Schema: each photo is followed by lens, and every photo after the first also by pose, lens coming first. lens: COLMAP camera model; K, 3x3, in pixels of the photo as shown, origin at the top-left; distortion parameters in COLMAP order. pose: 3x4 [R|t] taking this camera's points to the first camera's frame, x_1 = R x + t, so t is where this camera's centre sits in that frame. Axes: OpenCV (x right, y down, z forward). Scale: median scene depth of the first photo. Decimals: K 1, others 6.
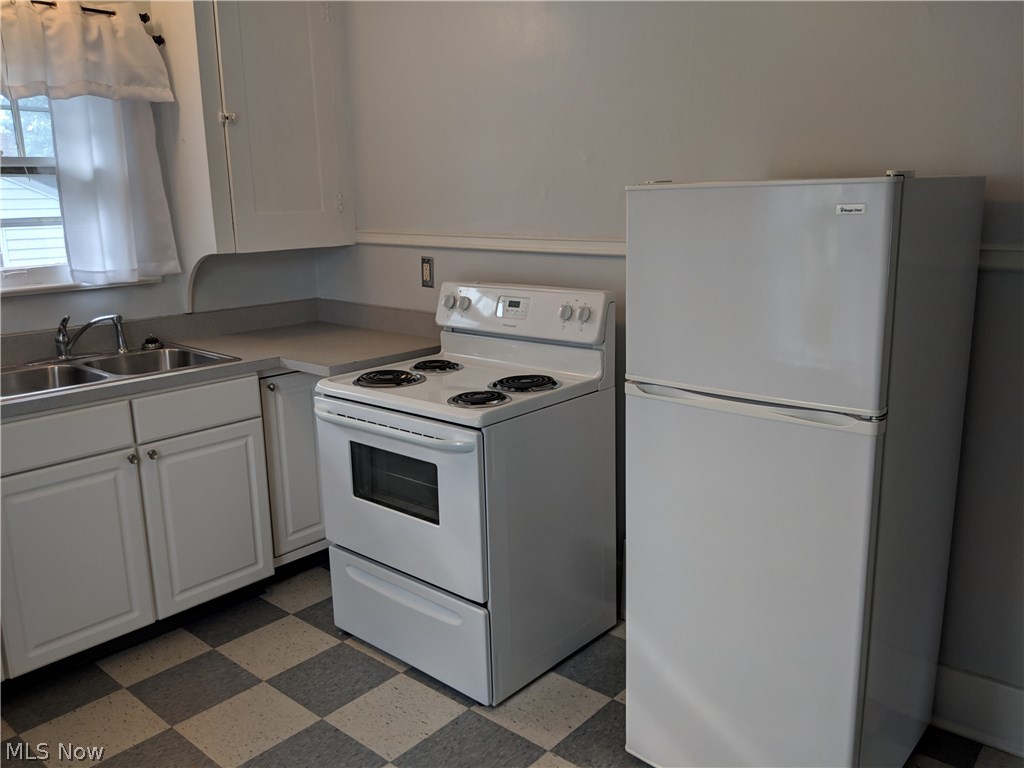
lens RADIAL K [[824.0, 0, 512.0], [0, 824.0, 384.0], [0, 0, 1]] dist [0.076715, -0.033331]
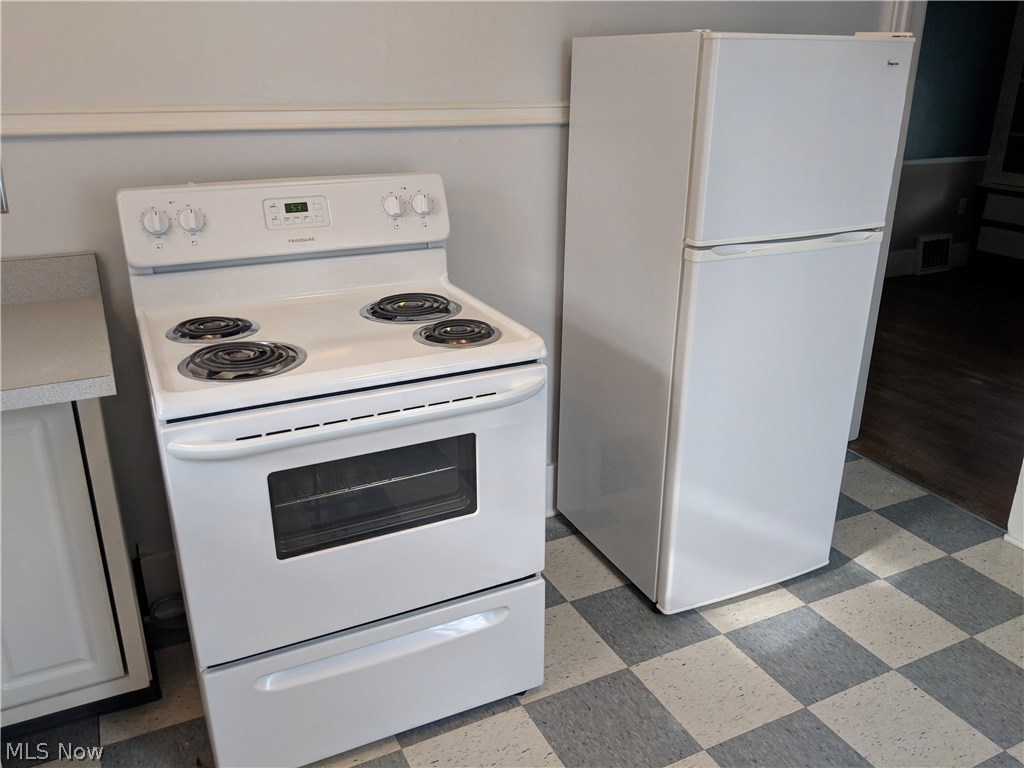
lens RADIAL K [[824.0, 0, 512.0], [0, 824.0, 384.0], [0, 0, 1]] dist [0.076715, -0.033331]
pose [[0.387026, -0.307386, 0.869325, -0.628244], [0.194692, 0.948784, 0.248805, -0.104321], [-0.901280, 0.072956, 0.427049, 0.606375]]
